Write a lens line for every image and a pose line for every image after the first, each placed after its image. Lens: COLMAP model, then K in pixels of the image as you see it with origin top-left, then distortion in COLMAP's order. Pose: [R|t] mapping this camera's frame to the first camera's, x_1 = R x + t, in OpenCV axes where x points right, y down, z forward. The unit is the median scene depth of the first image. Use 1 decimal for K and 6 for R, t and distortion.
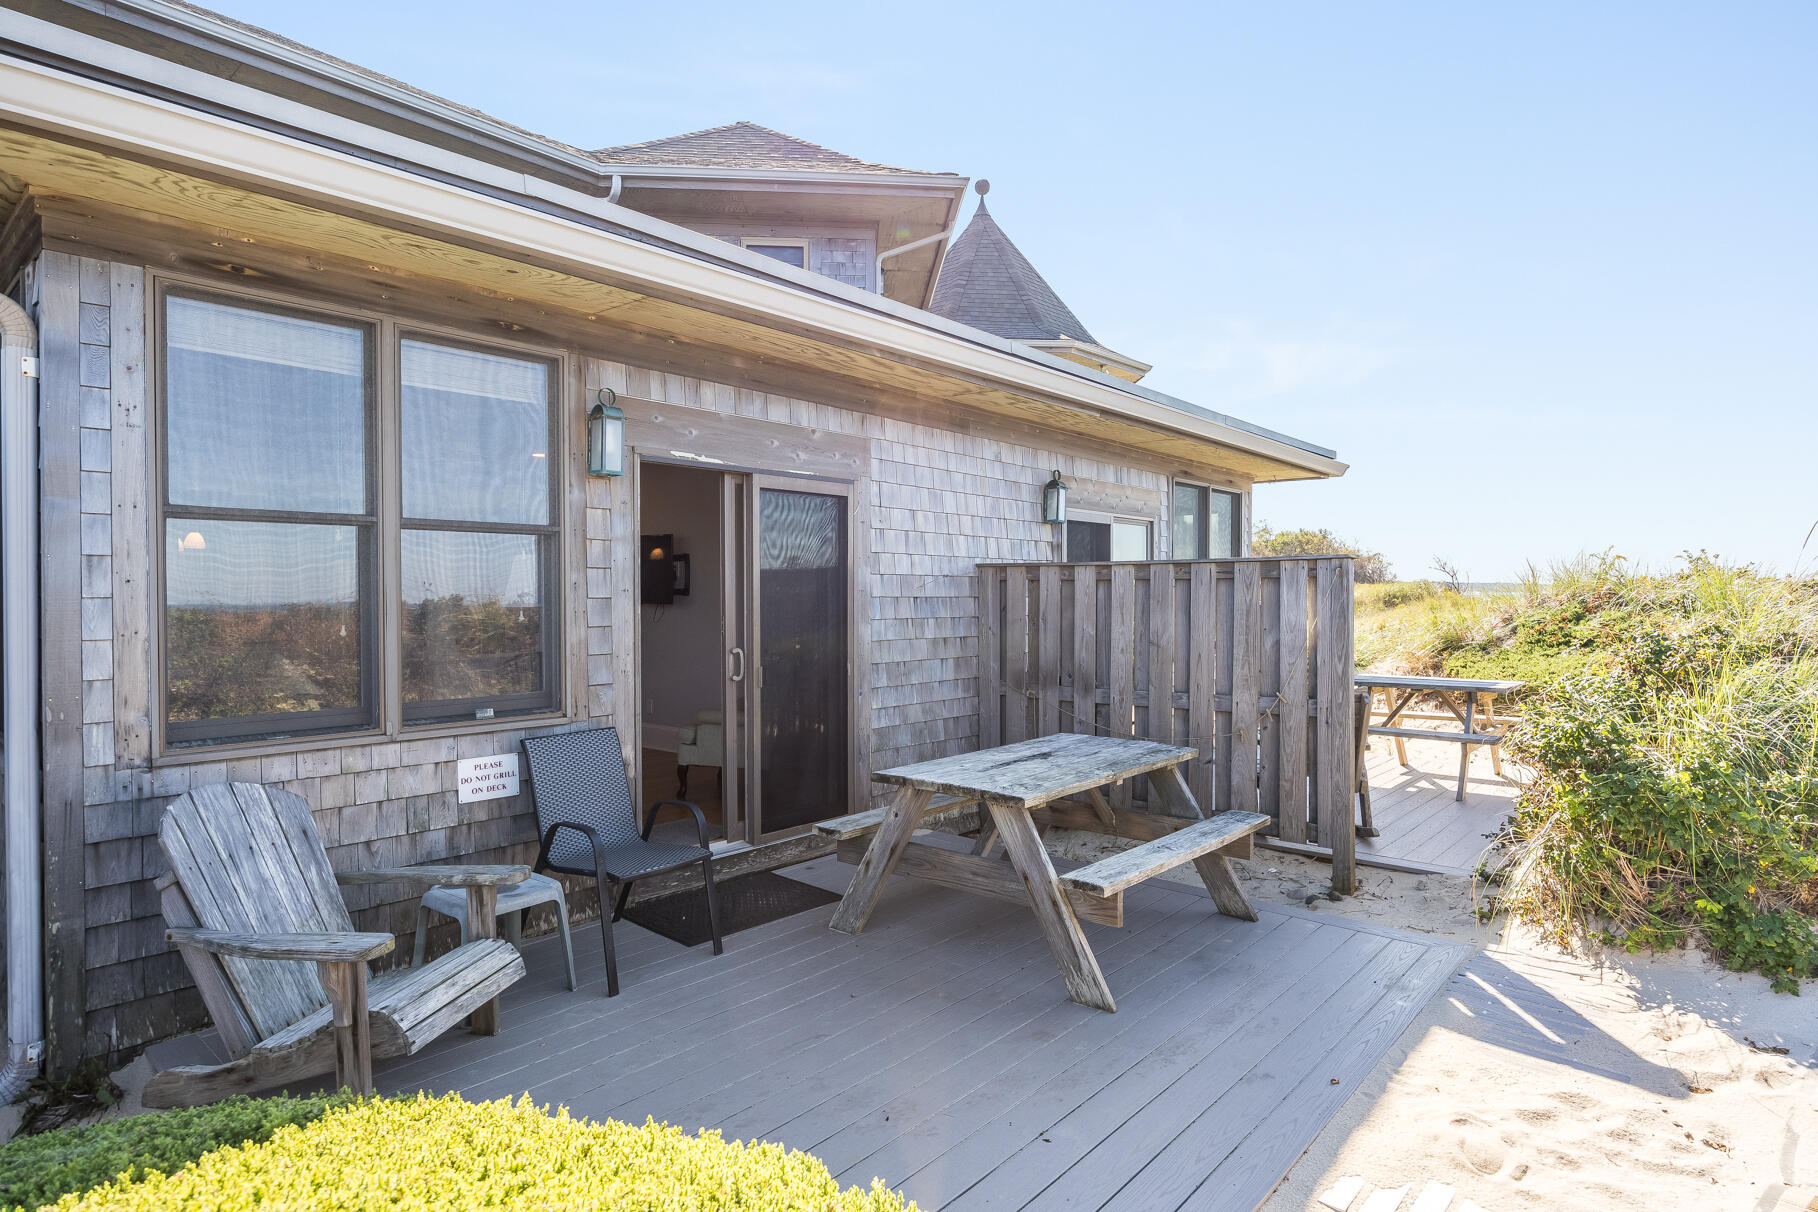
lens RADIAL K [[987.0, 0, 907.7], [0, 987.0, 602.0], [0, 0, 1]] dist [0.000113, -0.000385]
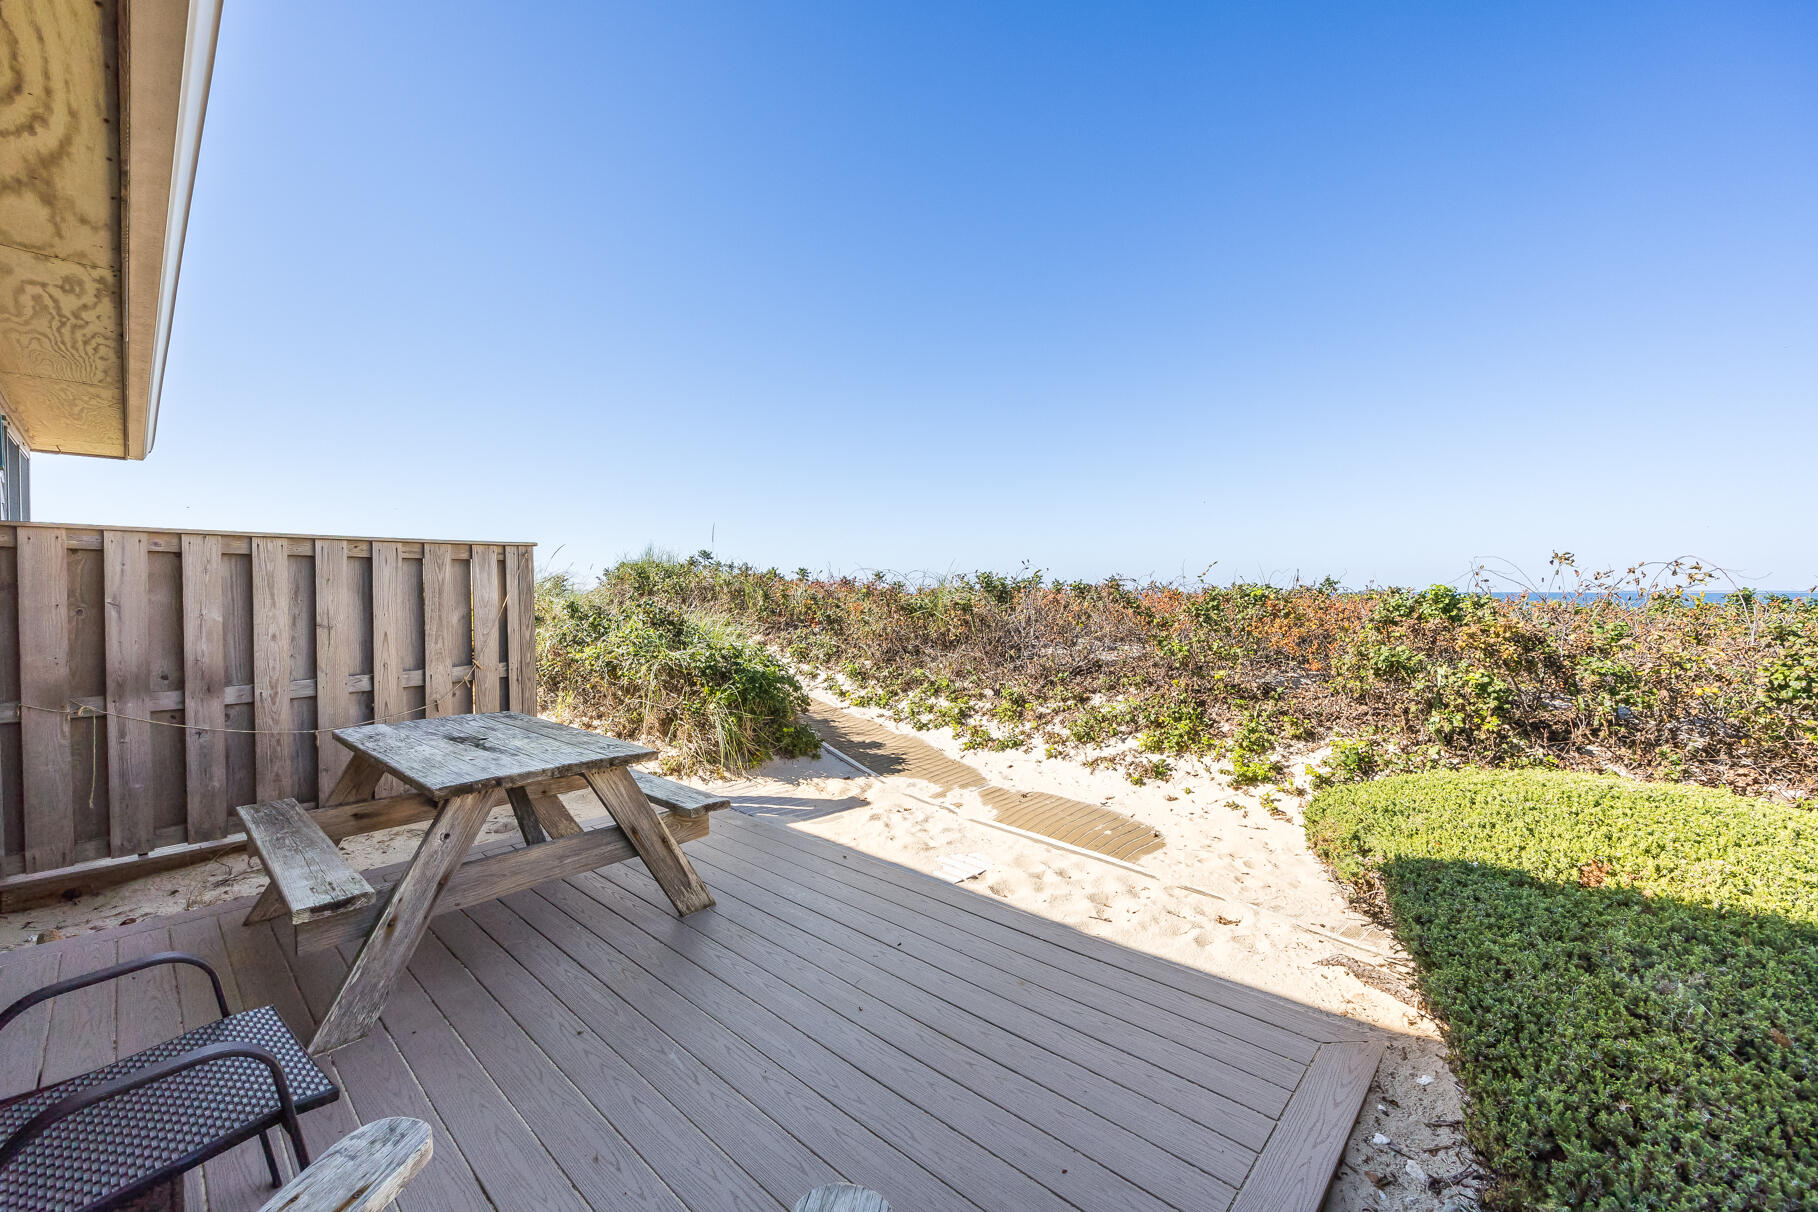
lens RADIAL K [[723.9, 0, 907.2], [0, 723.9, 604.5], [0, 0, 1]] dist [0.000037, -0.000036]
pose [[0.027591, -0.014497, 0.999514, -0.574613], [0.016058, 0.999772, 0.014058, 0.030210], [-0.999490, 0.015663, 0.027817, 0.619795]]
